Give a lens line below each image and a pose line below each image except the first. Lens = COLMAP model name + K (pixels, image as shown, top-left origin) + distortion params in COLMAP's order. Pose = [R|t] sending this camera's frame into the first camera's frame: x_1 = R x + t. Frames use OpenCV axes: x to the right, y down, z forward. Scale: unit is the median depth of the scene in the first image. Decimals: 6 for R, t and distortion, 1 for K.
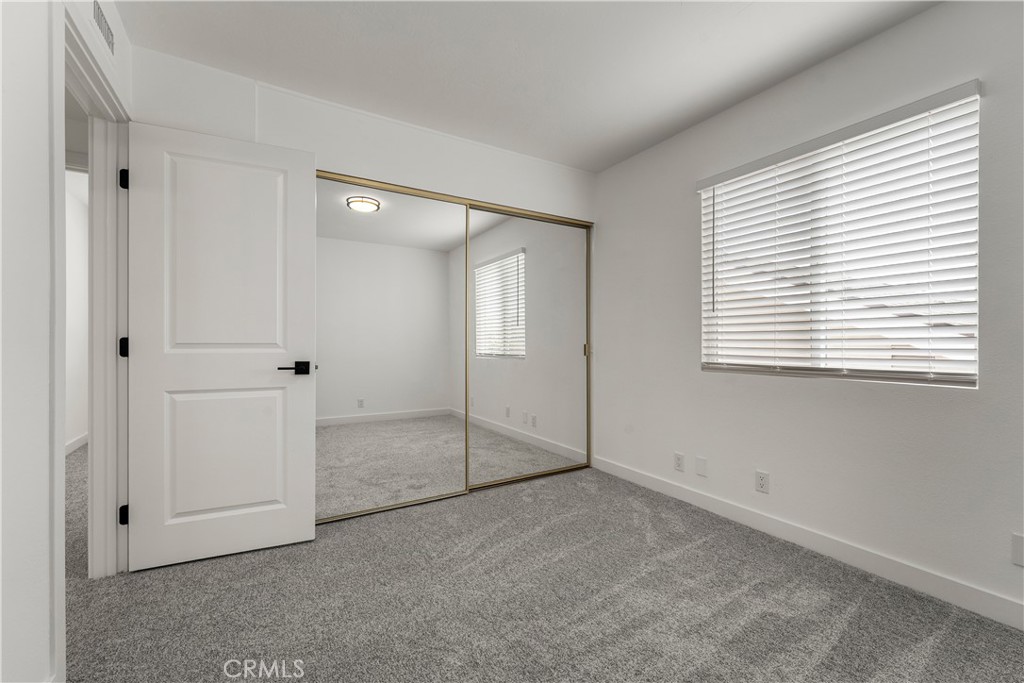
lens RADIAL K [[413.7, 0, 512.0], [0, 413.7, 341.5], [0, 0, 1]] dist [0.000612, 0.000010]
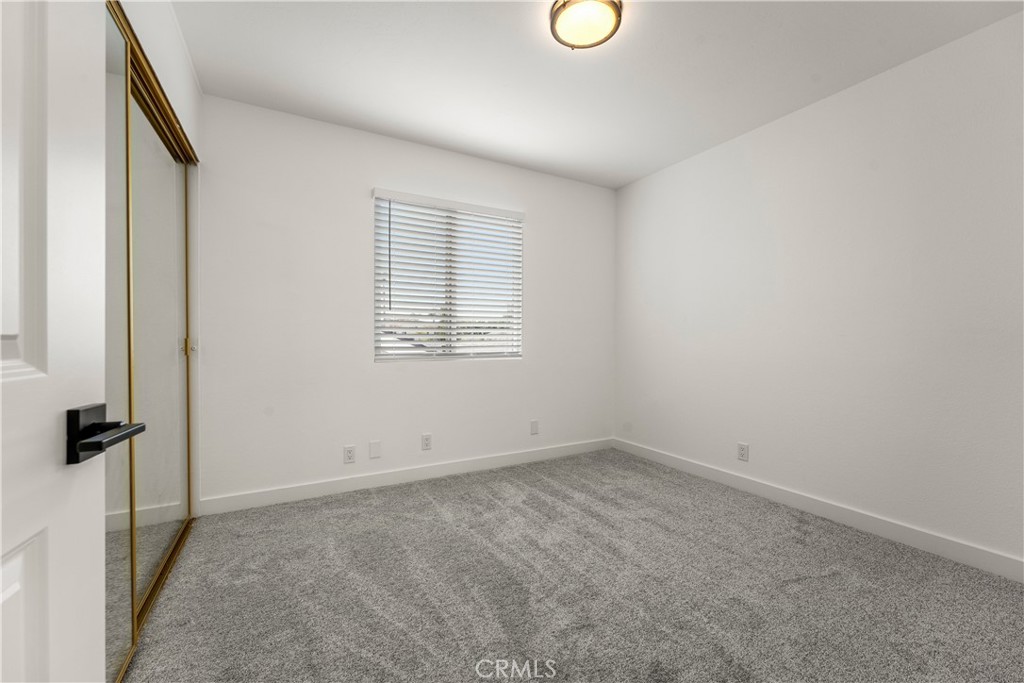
lens RADIAL K [[413.7, 0, 512.0], [0, 413.7, 341.5], [0, 0, 1]] dist [0.000612, 0.000010]
pose [[0.027166, -0.000774, 0.999631, -0.781814], [-0.007228, 0.999973, 0.000971, 0.020132], [-0.999605, -0.007252, 0.027160, 0.781342]]
